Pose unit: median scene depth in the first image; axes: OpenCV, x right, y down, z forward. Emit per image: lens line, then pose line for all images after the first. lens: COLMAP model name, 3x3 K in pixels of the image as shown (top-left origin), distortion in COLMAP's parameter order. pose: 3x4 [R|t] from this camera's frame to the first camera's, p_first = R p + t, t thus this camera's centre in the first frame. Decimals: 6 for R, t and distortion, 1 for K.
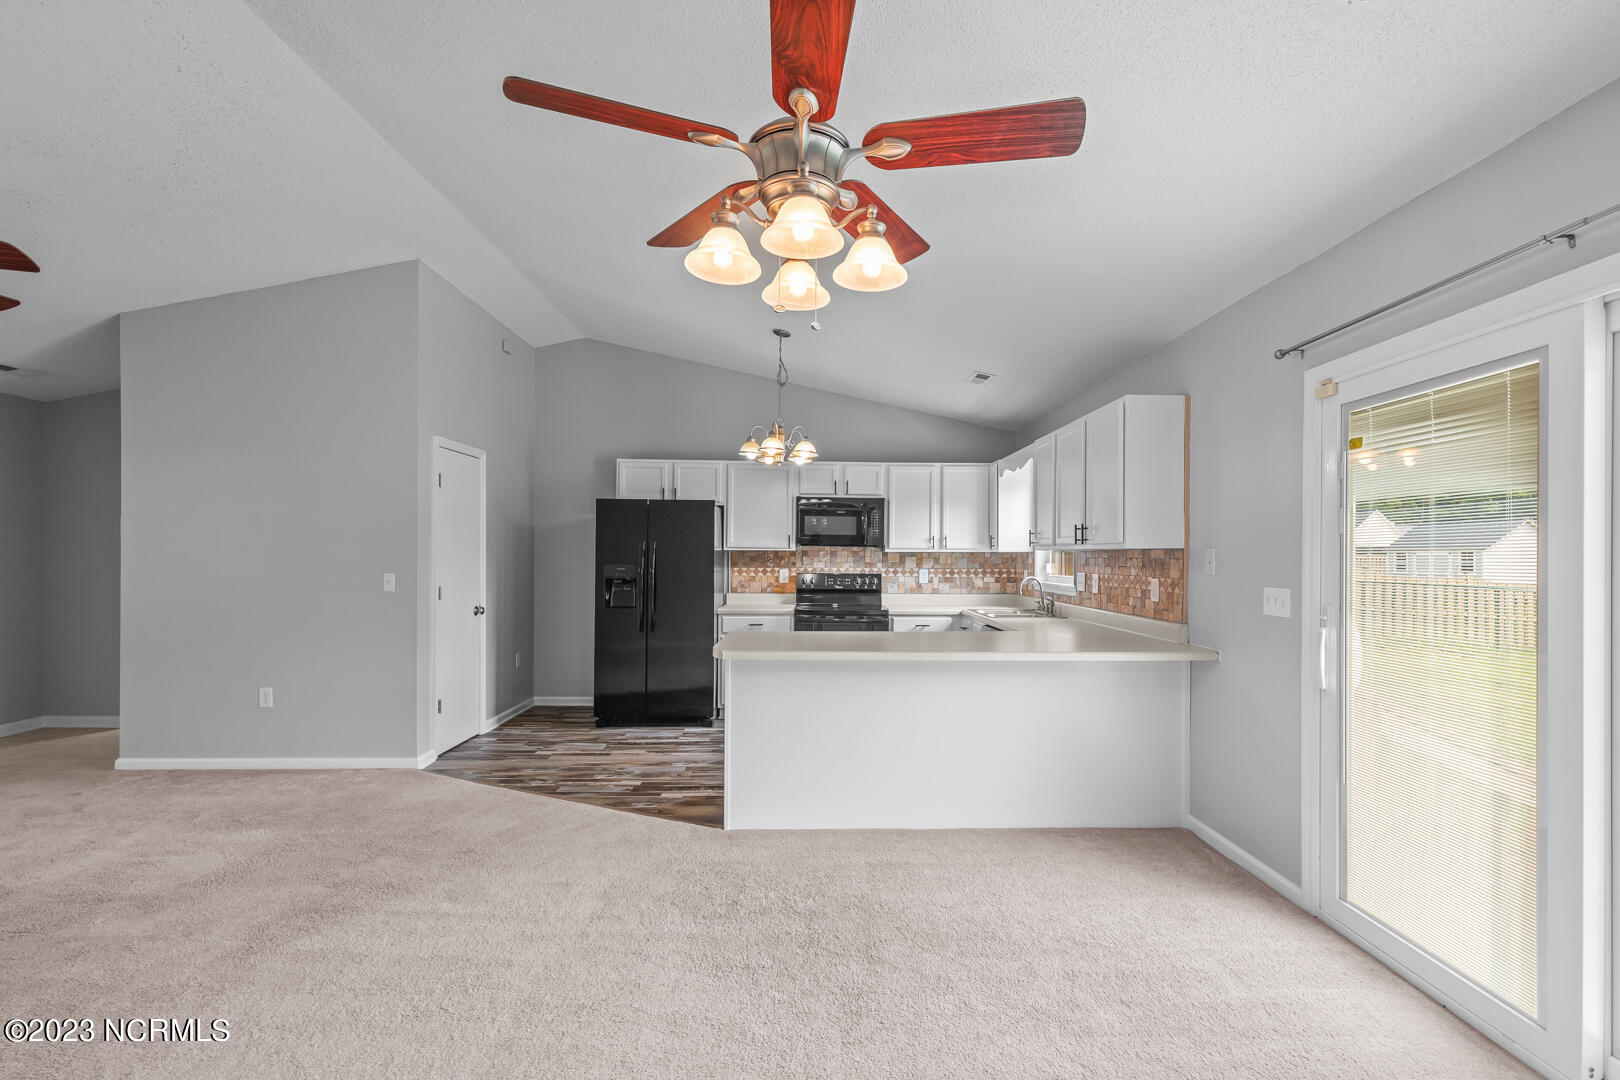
lens RADIAL K [[733.6, 0, 825.5], [0, 733.6, 554.9], [0, 0, 1]] dist [0.008791, -0.001899]
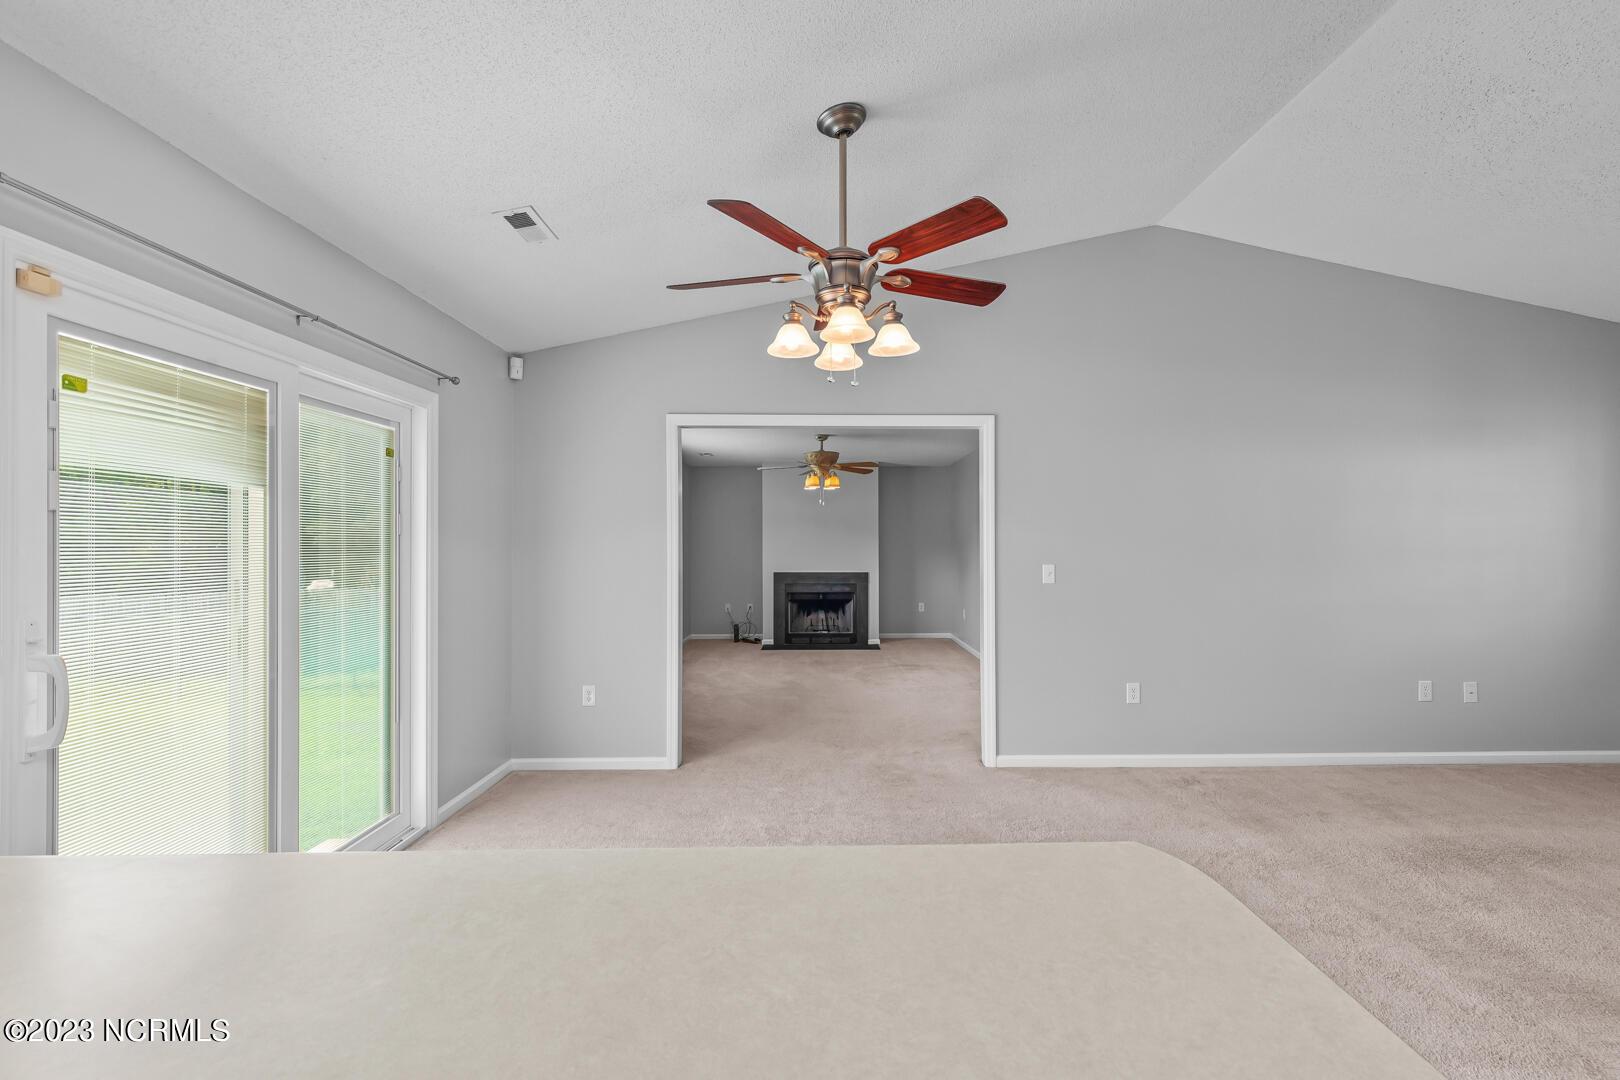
lens RADIAL K [[733.6, 0, 826.3], [0, 733.6, 542.7], [0, 0, 1]] dist [0.008791, -0.001899]
pose [[-0.999898, -0.003469, 0.013867, -0.006465], [-0.003537, 0.999982, -0.004884, 0.001134], [-0.013850, -0.004932, -0.999892, 0.834979]]
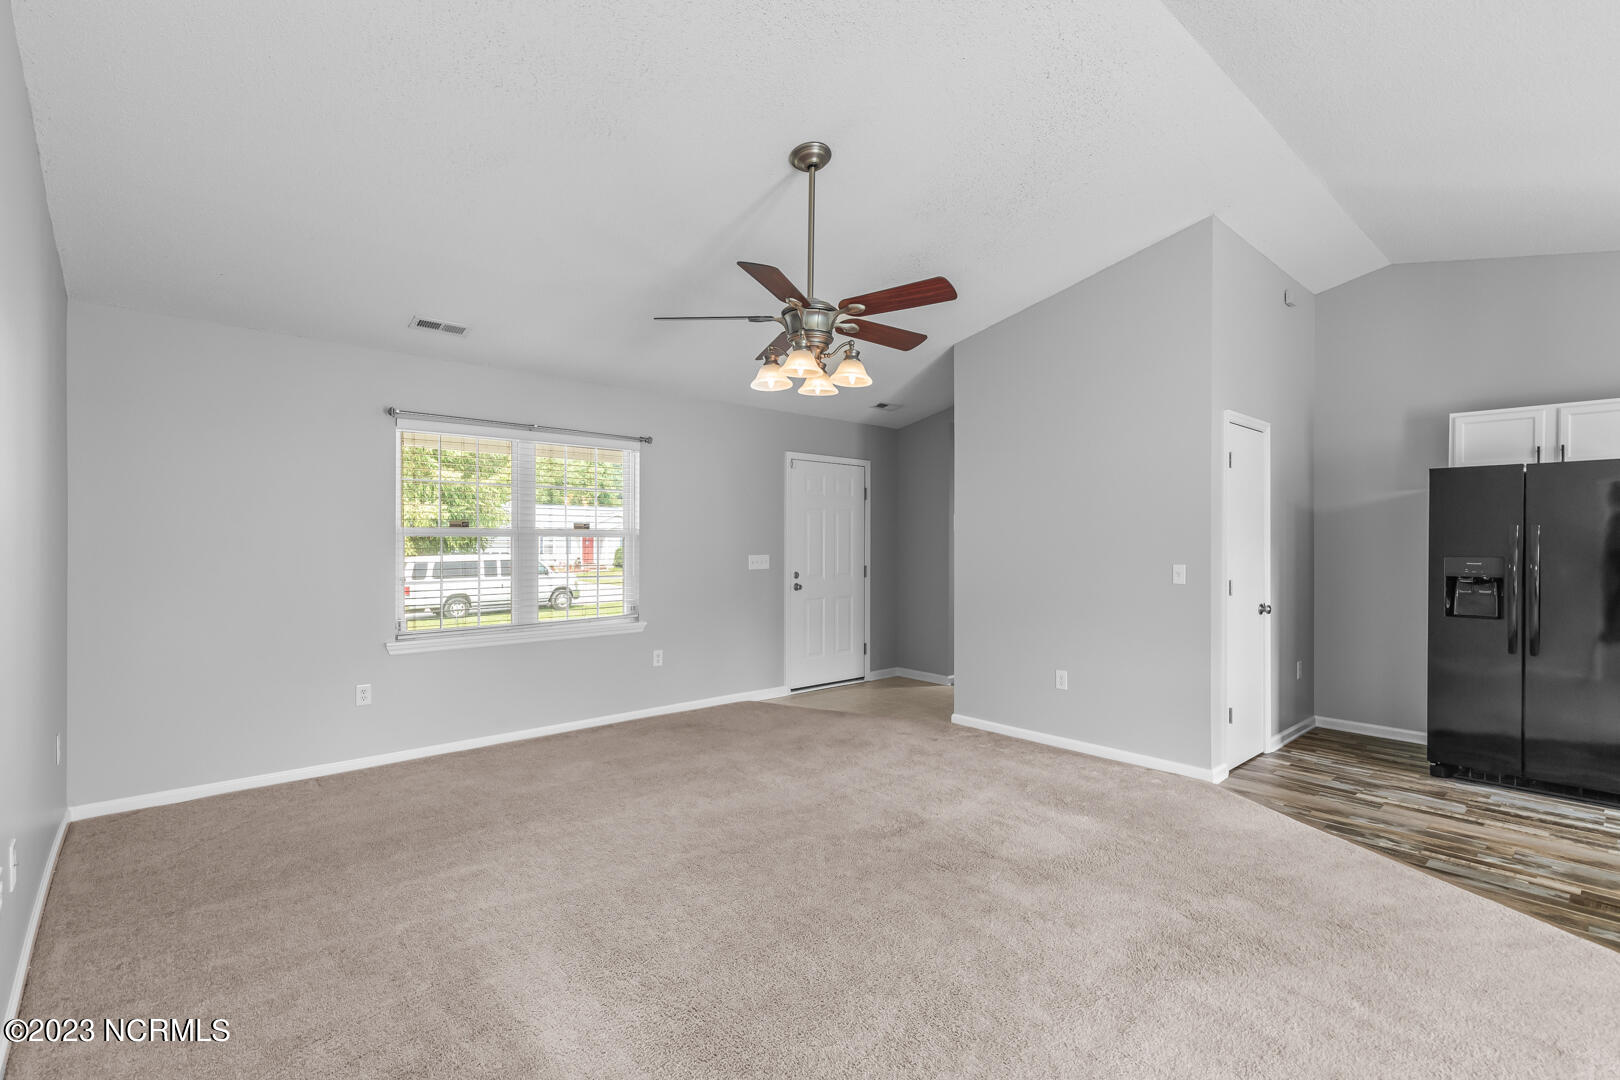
lens RADIAL K [[733.6, 0, 822.8], [0, 733.6, 544.7], [0, 0, 1]] dist [0.008791, -0.001899]
pose [[0.651910, -0.002965, -0.758291, -0.158469], [0.003305, 0.999994, -0.001068, -0.000804], [0.758289, -0.001810, 0.651916, 0.046378]]
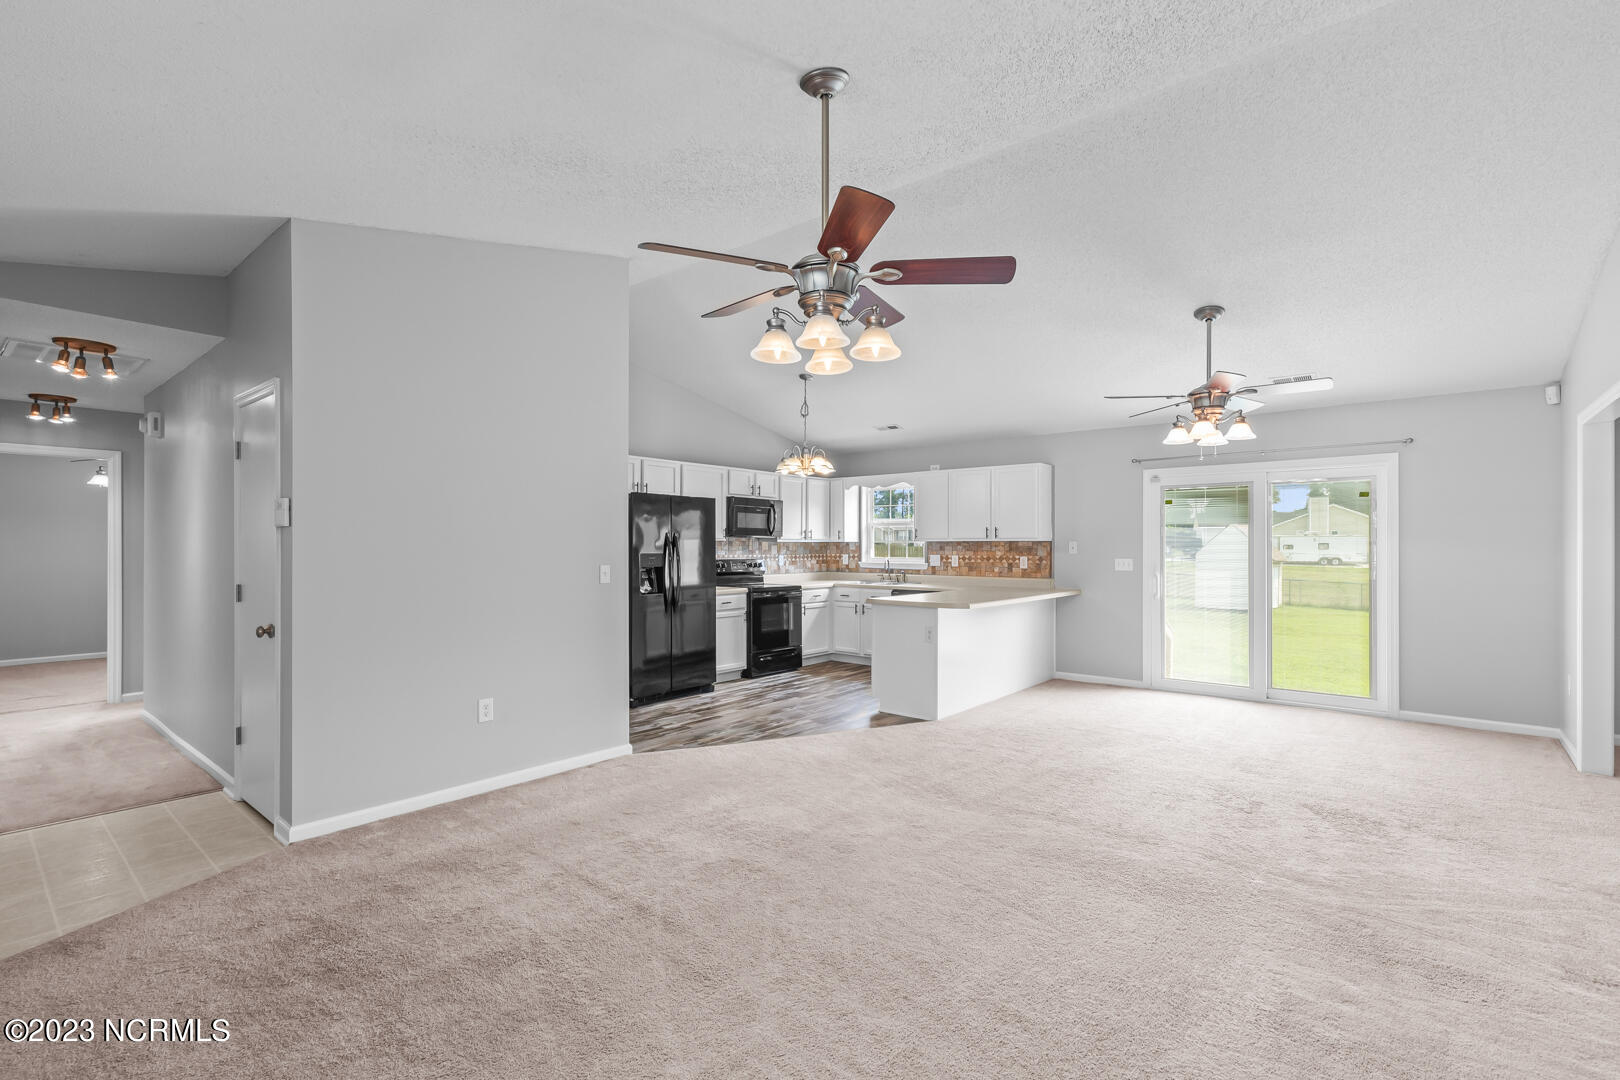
lens RADIAL K [[733.6, 0, 834.1], [0, 733.6, 544.7], [0, 0, 1]] dist [0.008791, -0.001899]
pose [[0.649234, -0.004558, 0.760575, -1.002281], [0.000534, 0.999985, 0.005537, -0.007178], [-0.760589, -0.003189, 0.649226, 0.101395]]
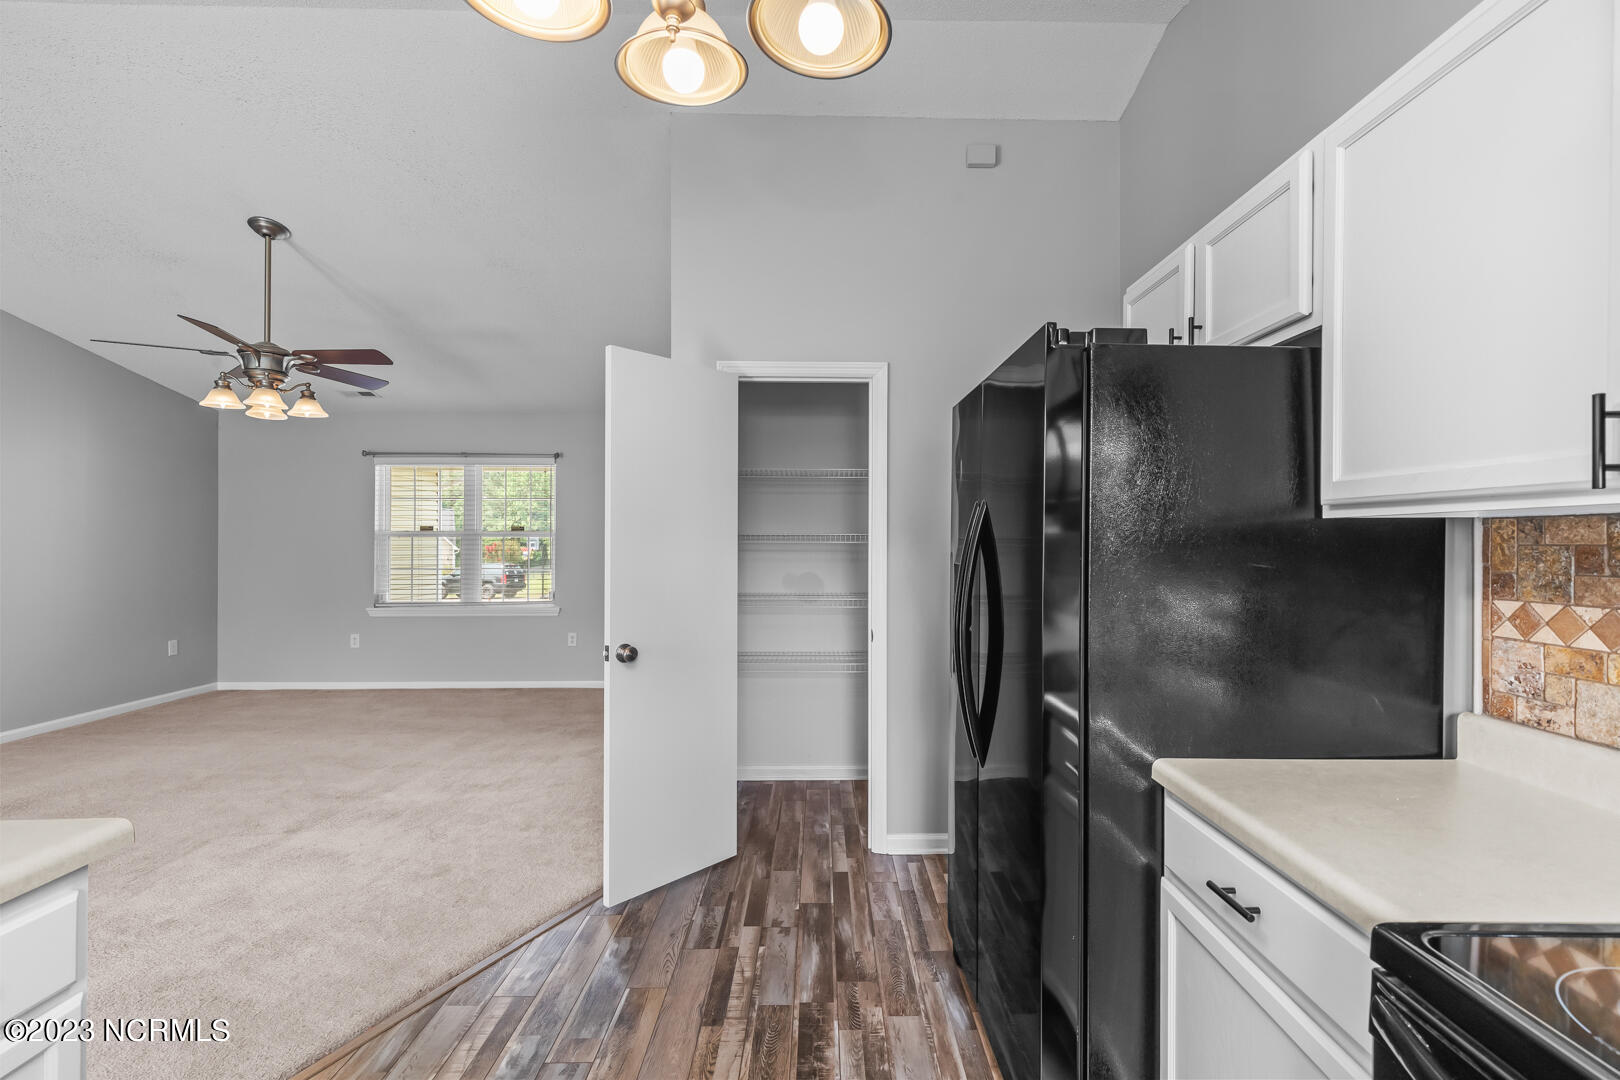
lens RADIAL K [[733.6, 0, 826.9], [0, 733.6, 538.1], [0, 0, 1]] dist [0.008791, -0.001899]
pose [[-0.017544, -0.011162, -0.999784, 0.114795], [-0.000422, 0.999938, -0.011156, 0.002859], [0.999846, 0.000226, -0.017548, 1.012290]]
